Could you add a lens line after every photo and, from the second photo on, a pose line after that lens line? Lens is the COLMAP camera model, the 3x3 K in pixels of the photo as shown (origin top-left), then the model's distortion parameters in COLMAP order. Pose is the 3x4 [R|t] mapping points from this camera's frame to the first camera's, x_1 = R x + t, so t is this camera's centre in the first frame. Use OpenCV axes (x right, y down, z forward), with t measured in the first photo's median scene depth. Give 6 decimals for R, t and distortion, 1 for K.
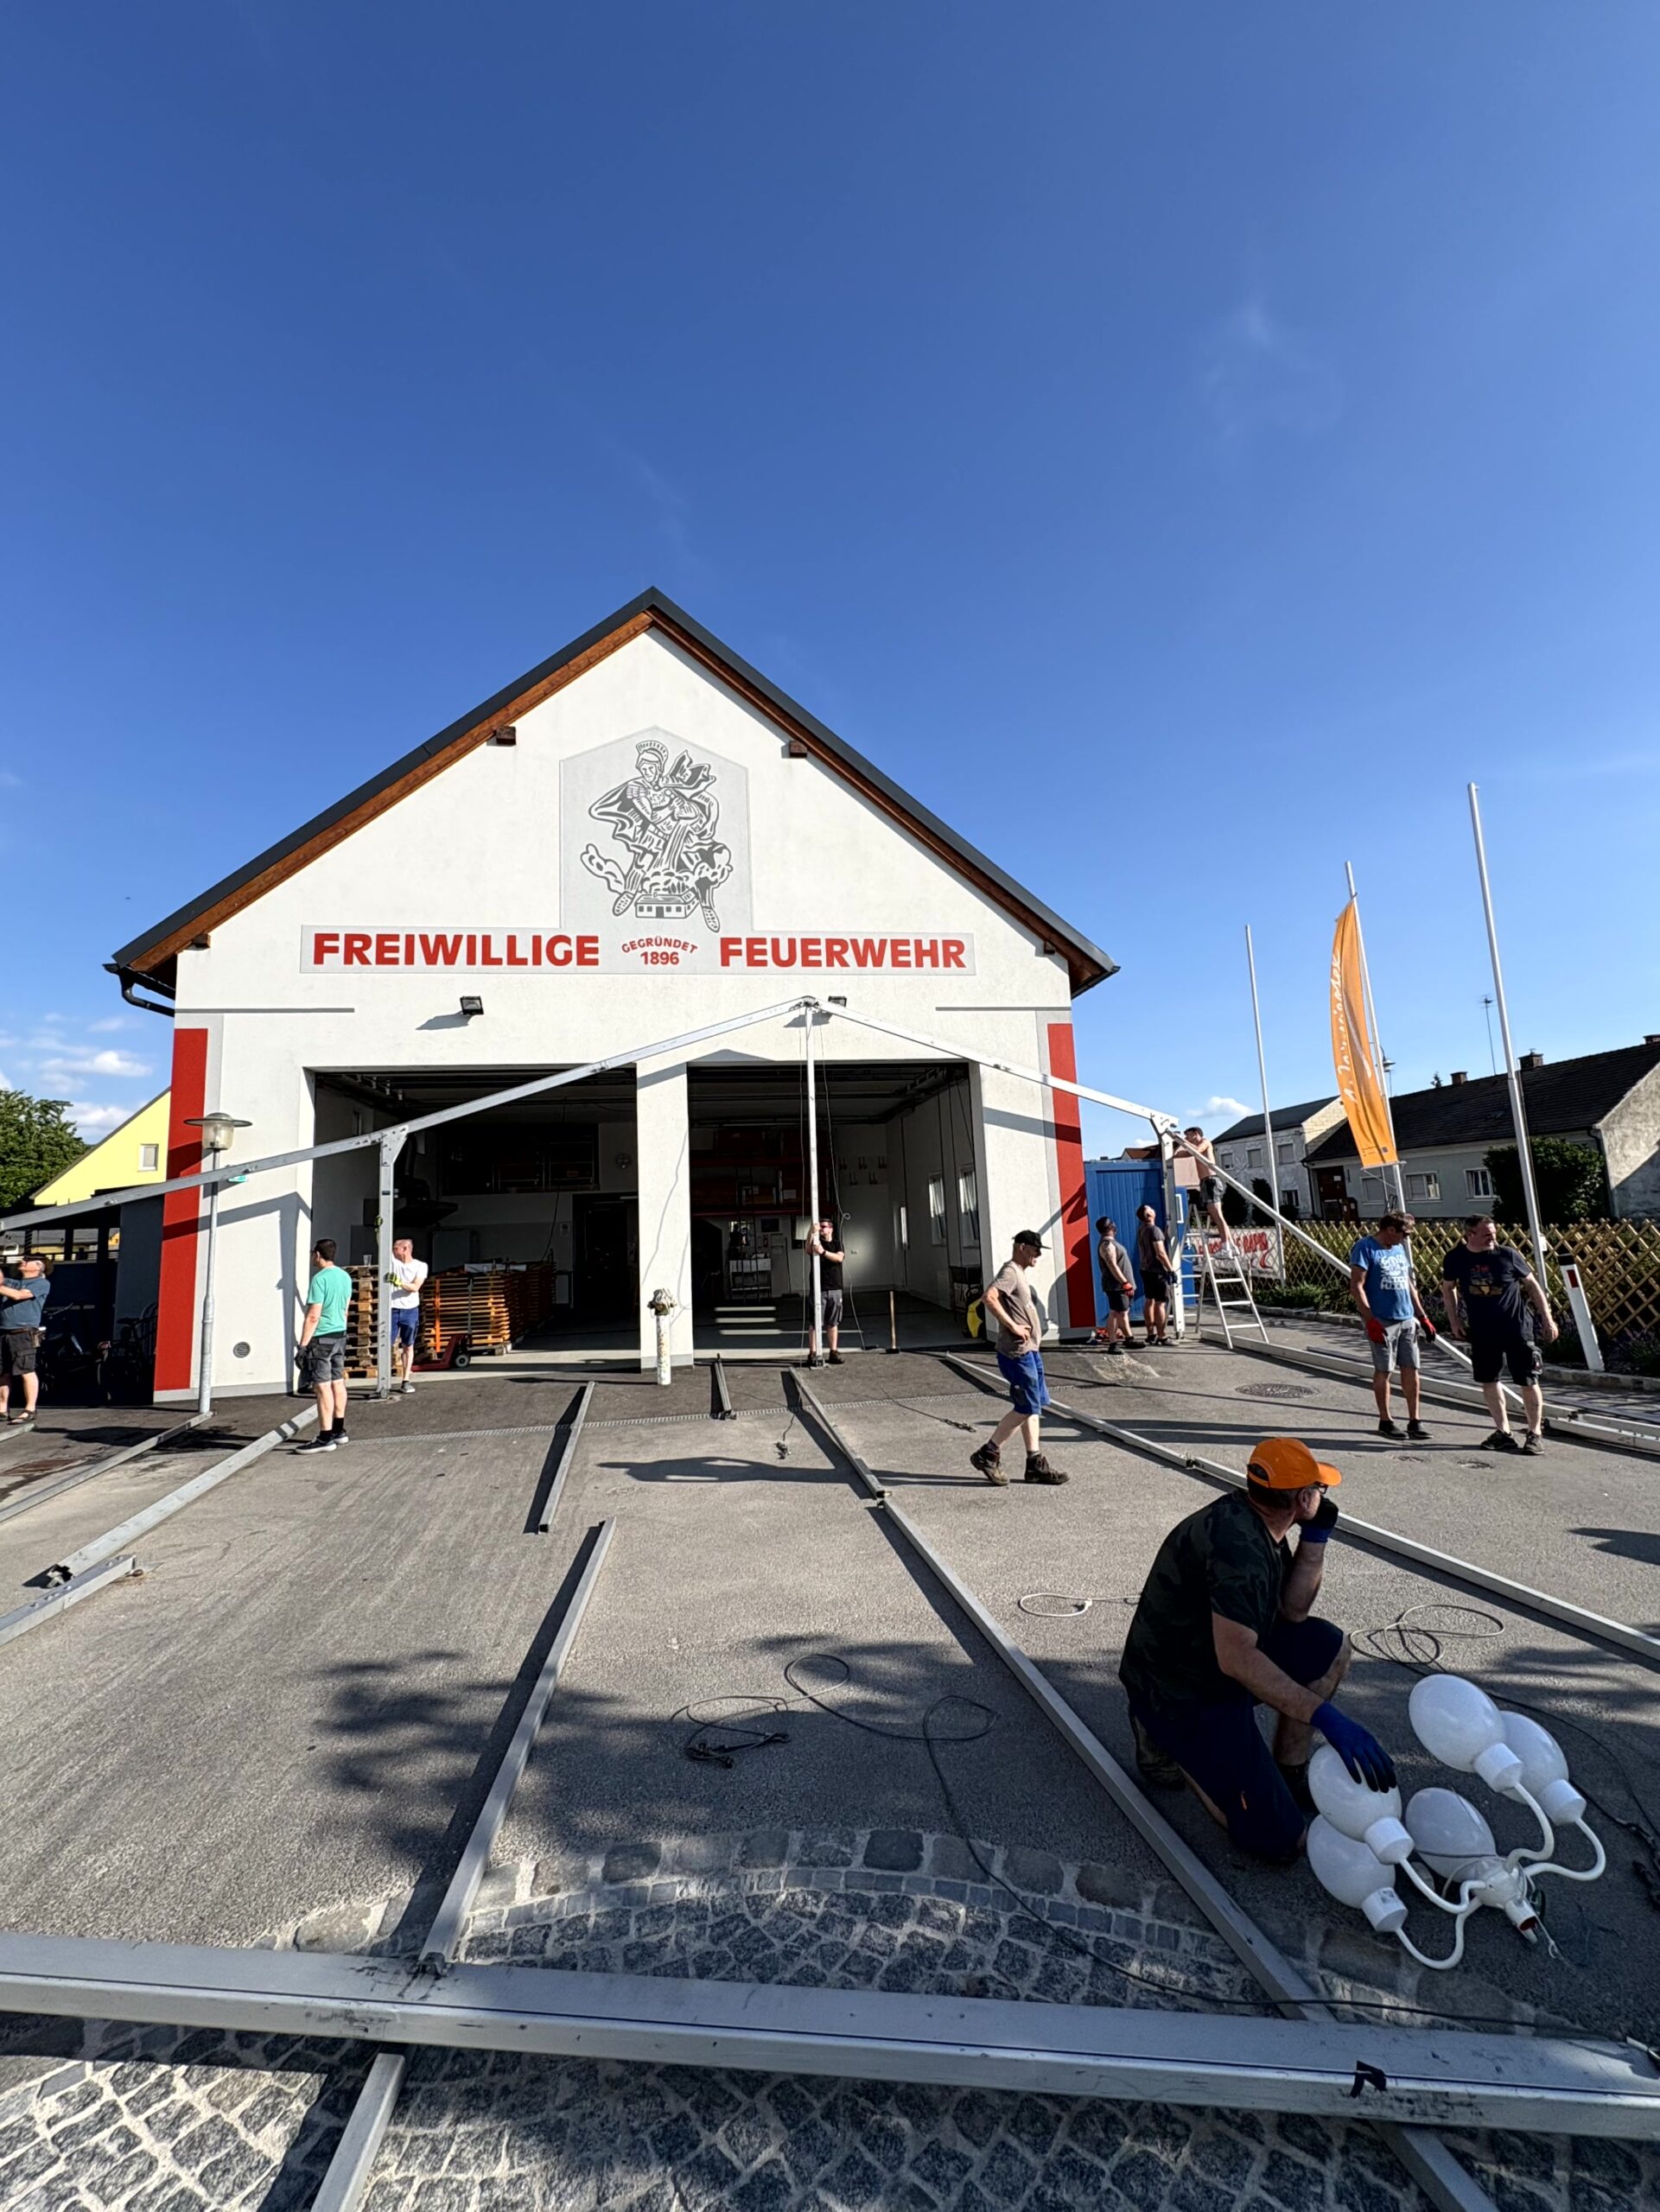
lens RADIAL K [[887.9, 0, 837.4], [0, 887.9, 1100.1], [0, 0, 1]] dist [-0.010824, 0.000064]
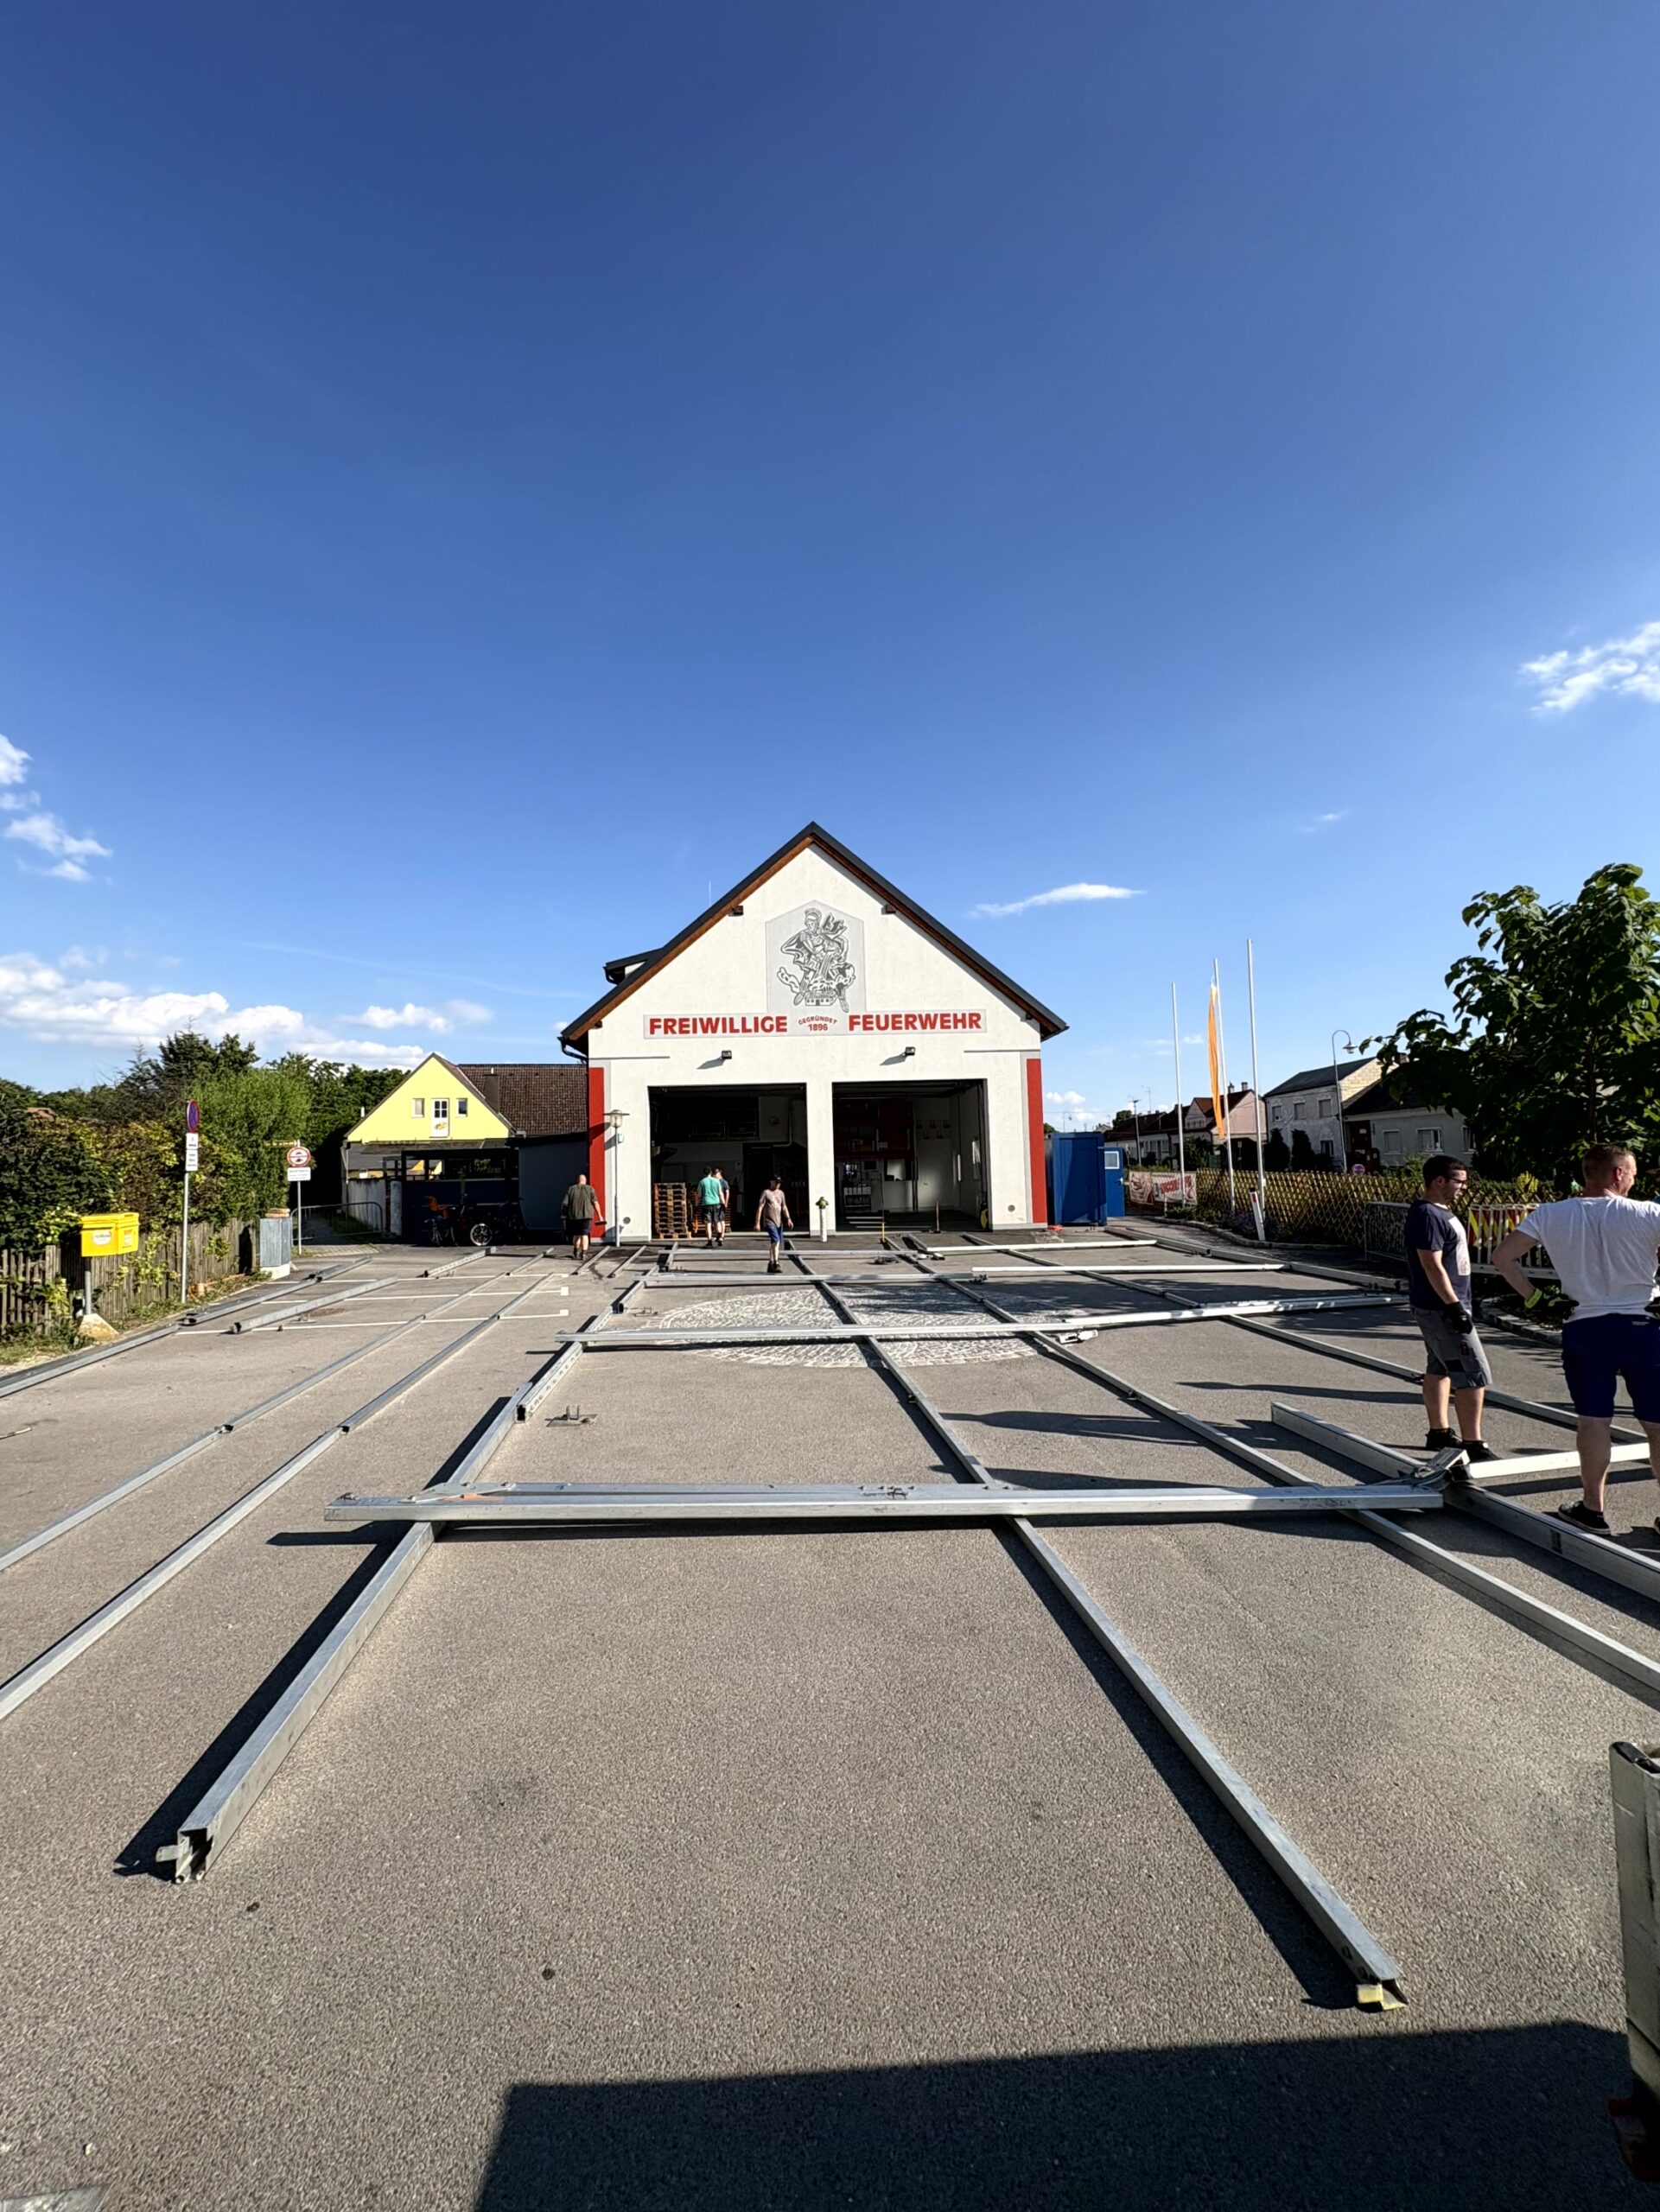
lens RADIAL K [[887.9, 0, 843.5], [0, 887.9, 1081.4], [0, 0, 1]] dist [-0.010824, 0.000064]
pose [[0.995392, 0.008610, -0.095503, 0.038904], [-0.003957, 0.998800, 0.048810, -0.133399], [0.095809, -0.048207, 0.994232, -0.889828]]
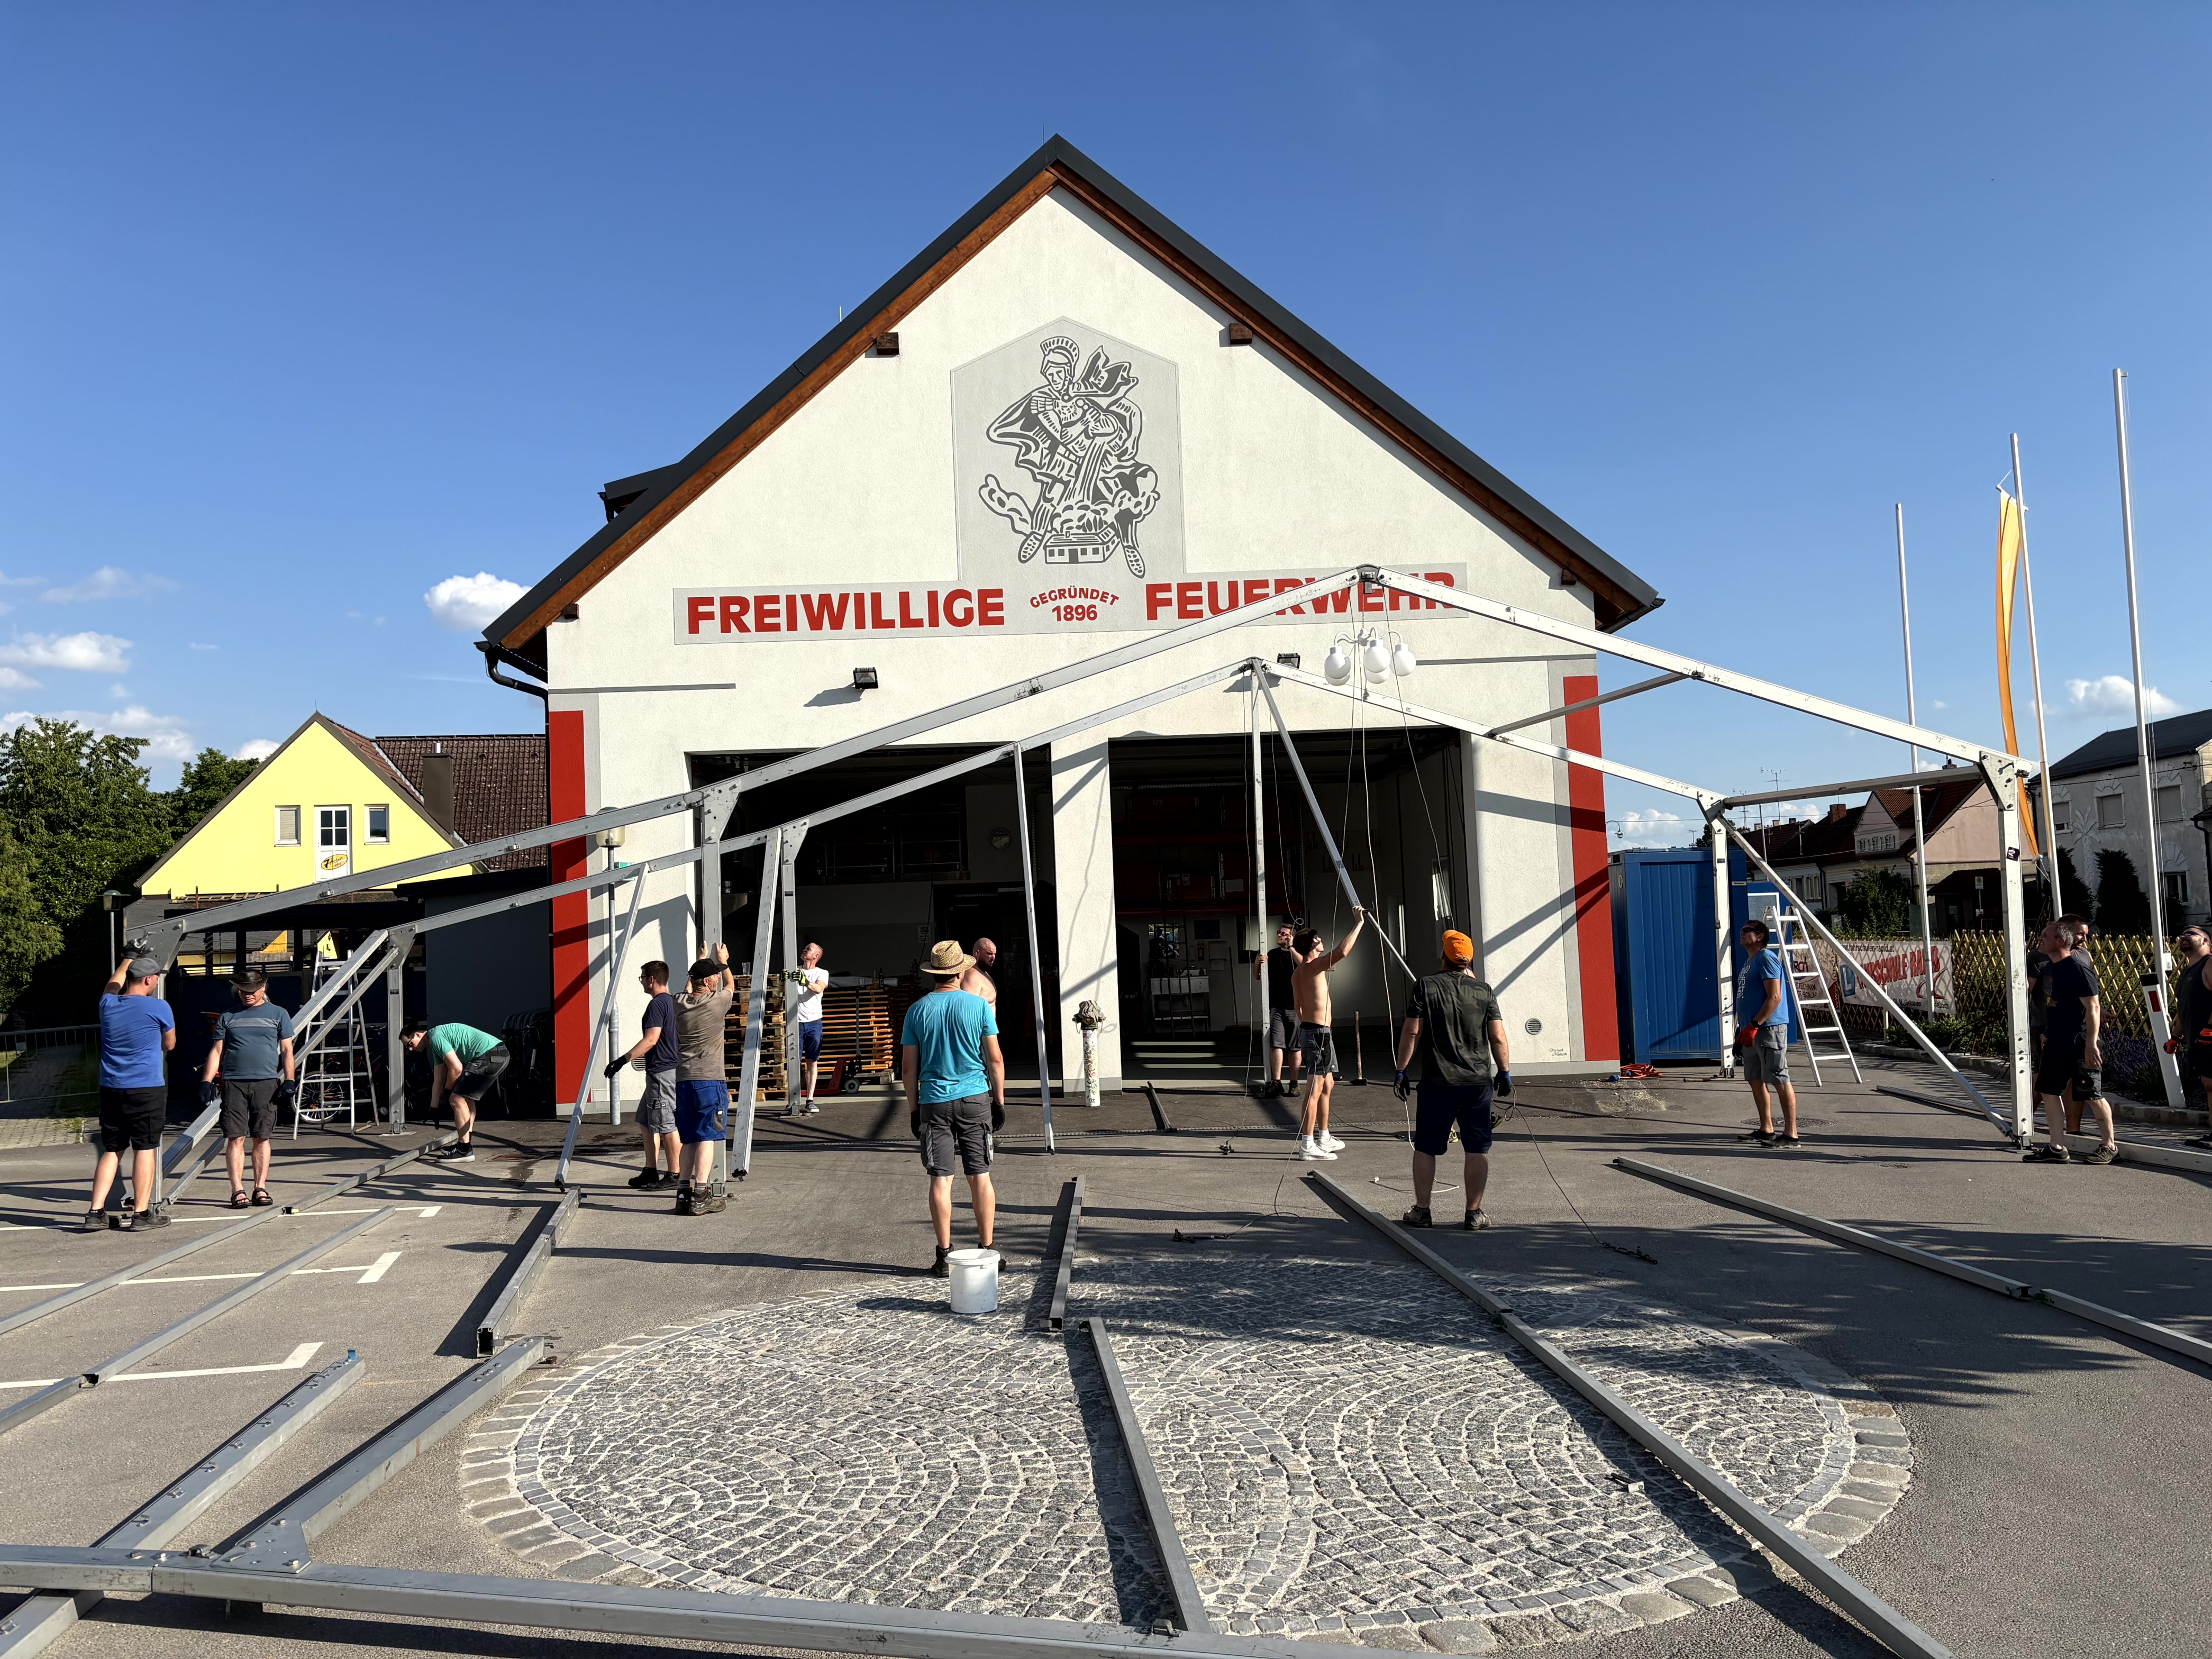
lens RADIAL K [[1676.0, 0, 1100.4], [0, 1676.0, 824.1], [0, 0, 1]] dist [0.039623, -0.043735]
pose [[0.990813, -0.001430, -0.135232, 0.035345], [0.011979, 0.996941, 0.077230, -0.081127], [0.134708, -0.078140, 0.987799, -0.554312]]
